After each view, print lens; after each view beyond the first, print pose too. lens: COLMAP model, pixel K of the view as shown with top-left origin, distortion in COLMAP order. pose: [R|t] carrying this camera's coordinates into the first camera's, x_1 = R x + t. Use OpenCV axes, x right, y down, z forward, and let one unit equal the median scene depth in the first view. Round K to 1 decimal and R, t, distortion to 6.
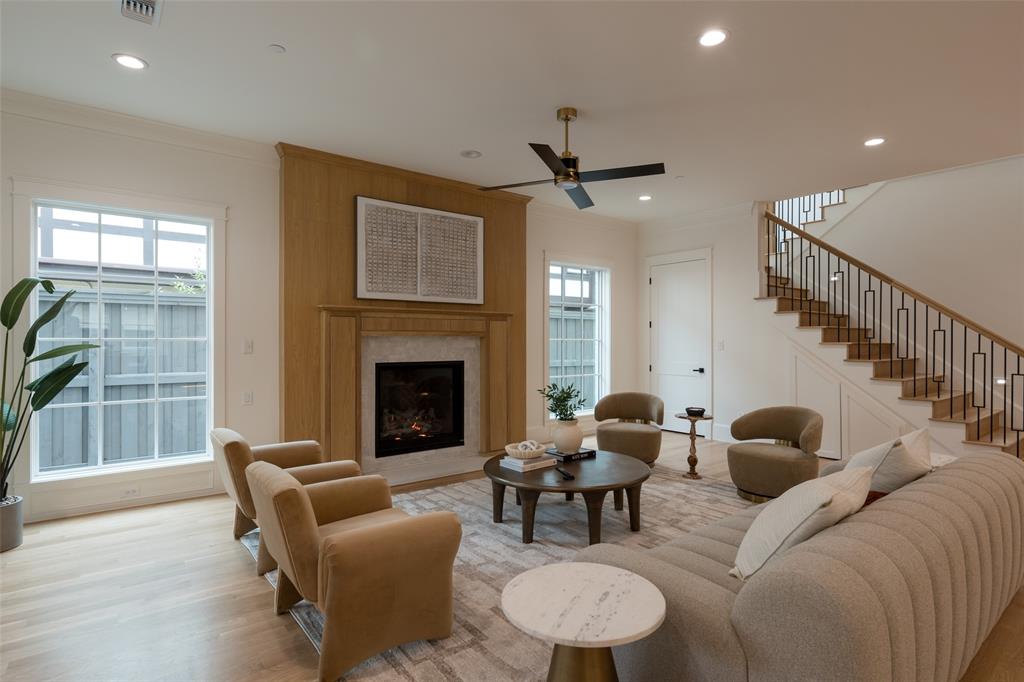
lens RADIAL K [[528.1, 0, 512.0], [0, 528.1, 341.0], [0, 0, 1]] dist [-0.002236, -0.000137]
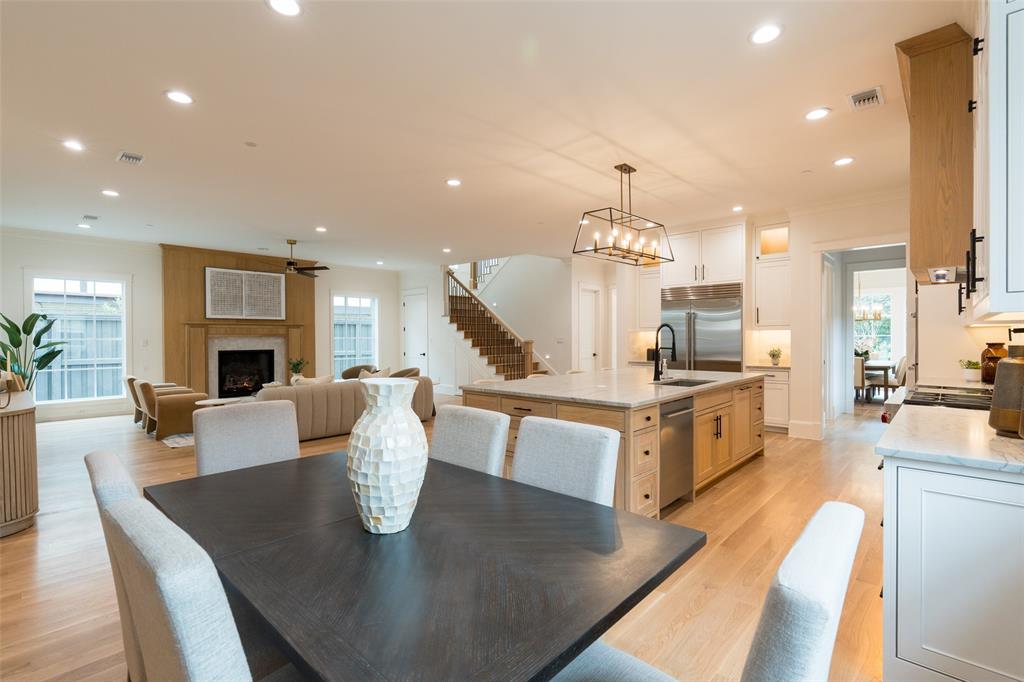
lens RADIAL K [[467.7, 0, 512.0], [0, 467.7, 341.0], [0, 0, 1]] dist [-0.005004, 0.000051]
pose [[0.987150, -0.008003, 0.159594, 0.515744], [0.007245, 0.999960, 0.005329, 0.004166], [-0.159631, -0.004104, 0.987168, -0.844802]]
